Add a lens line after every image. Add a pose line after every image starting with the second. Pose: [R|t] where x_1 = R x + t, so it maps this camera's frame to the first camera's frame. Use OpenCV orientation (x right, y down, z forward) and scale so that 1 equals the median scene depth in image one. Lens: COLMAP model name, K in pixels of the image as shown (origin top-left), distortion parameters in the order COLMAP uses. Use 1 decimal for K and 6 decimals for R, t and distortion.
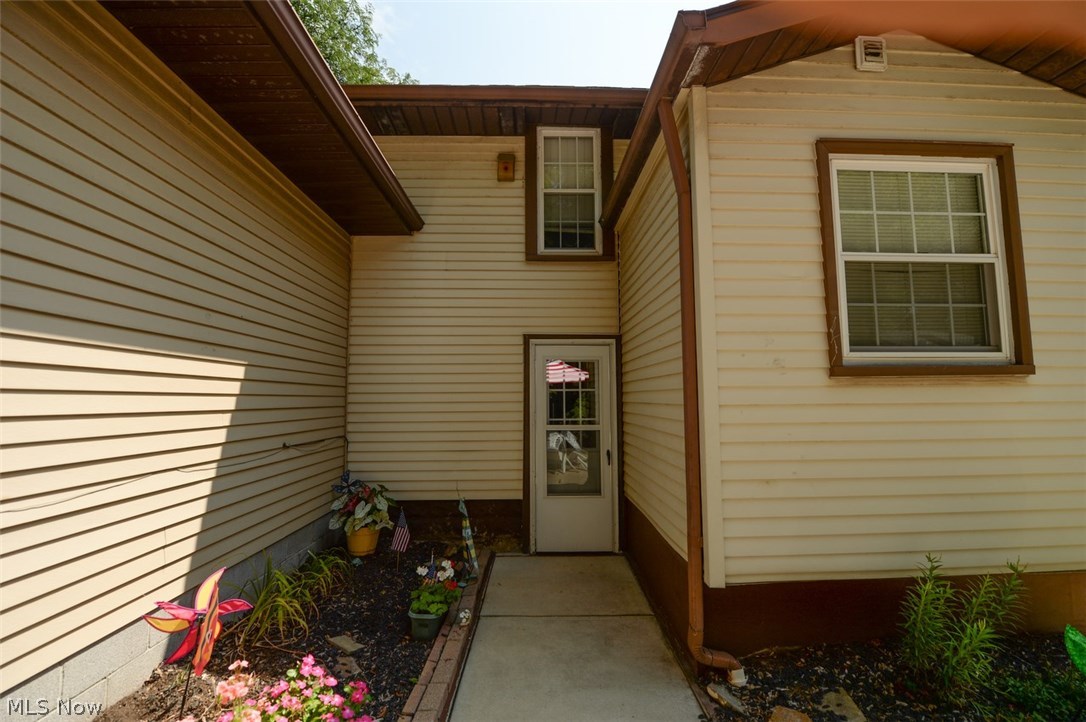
lens RADIAL K [[435.8, 0, 542.1], [0, 435.8, 362.5], [0, 0, 1]] dist [-0.014108, -0.002080]
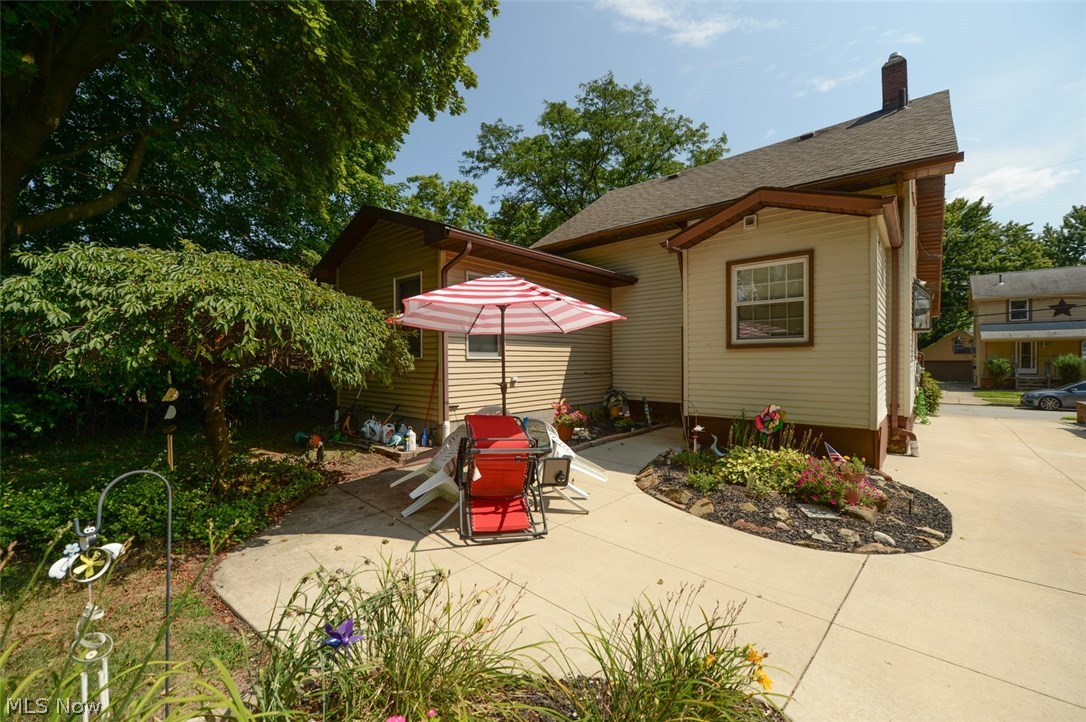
lens RADIAL K [[435.8, 0, 542.1], [0, 435.8, 362.5], [0, 0, 1]] dist [-0.014108, -0.002080]
pose [[0.726758, 0.006096, -0.686867, 1.656244], [0.056262, 0.996072, 0.068370, -0.135057], [0.684586, -0.088333, 0.723560, -1.809466]]
